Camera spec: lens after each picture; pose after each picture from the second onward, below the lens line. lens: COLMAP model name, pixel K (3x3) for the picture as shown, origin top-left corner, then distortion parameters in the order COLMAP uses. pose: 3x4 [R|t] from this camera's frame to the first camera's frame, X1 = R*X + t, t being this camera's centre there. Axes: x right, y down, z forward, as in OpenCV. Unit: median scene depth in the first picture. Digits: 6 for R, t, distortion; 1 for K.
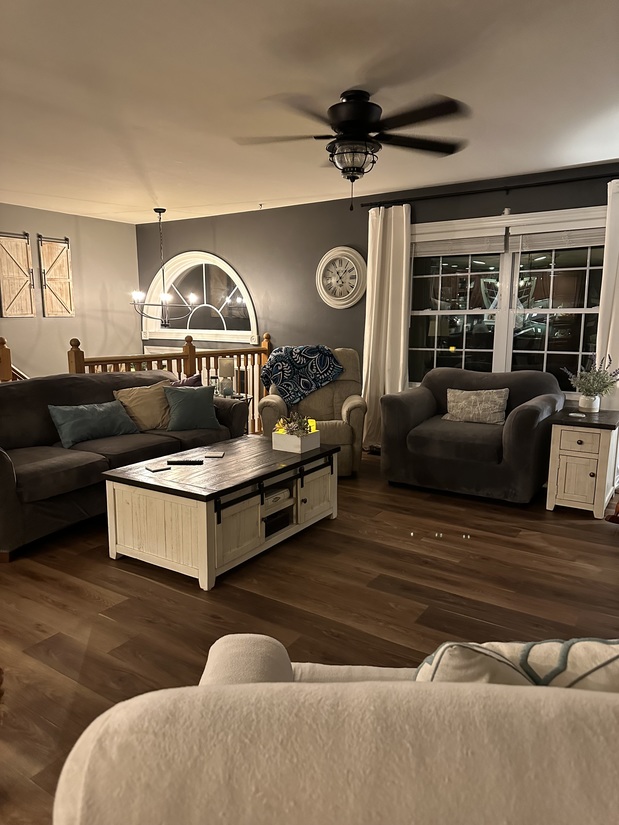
lens RADIAL K [[579.7, 0, 308.4], [0, 579.7, 426.4], [0, 0, 1]] dist [-0.001060, -0.001705]
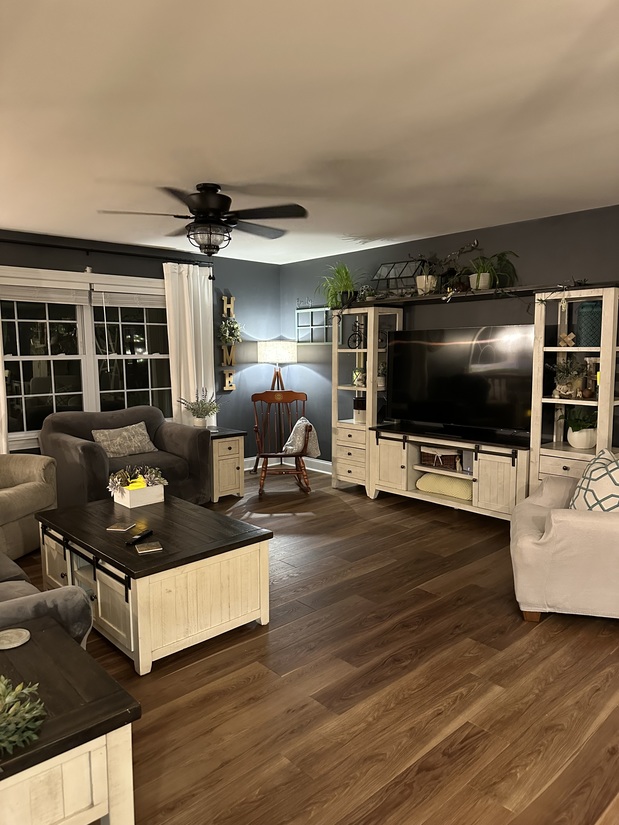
lens RADIAL K [[579.0, 0, 309.5], [0, 579.0, 412.5], [0, 0, 1]] dist [0.001350, 0.000166]
pose [[0.233825, -0.110095, 0.966025, -0.753646], [0.177483, 0.981707, 0.068922, -0.107785], [-0.955942, 0.155337, 0.249087, 0.381855]]
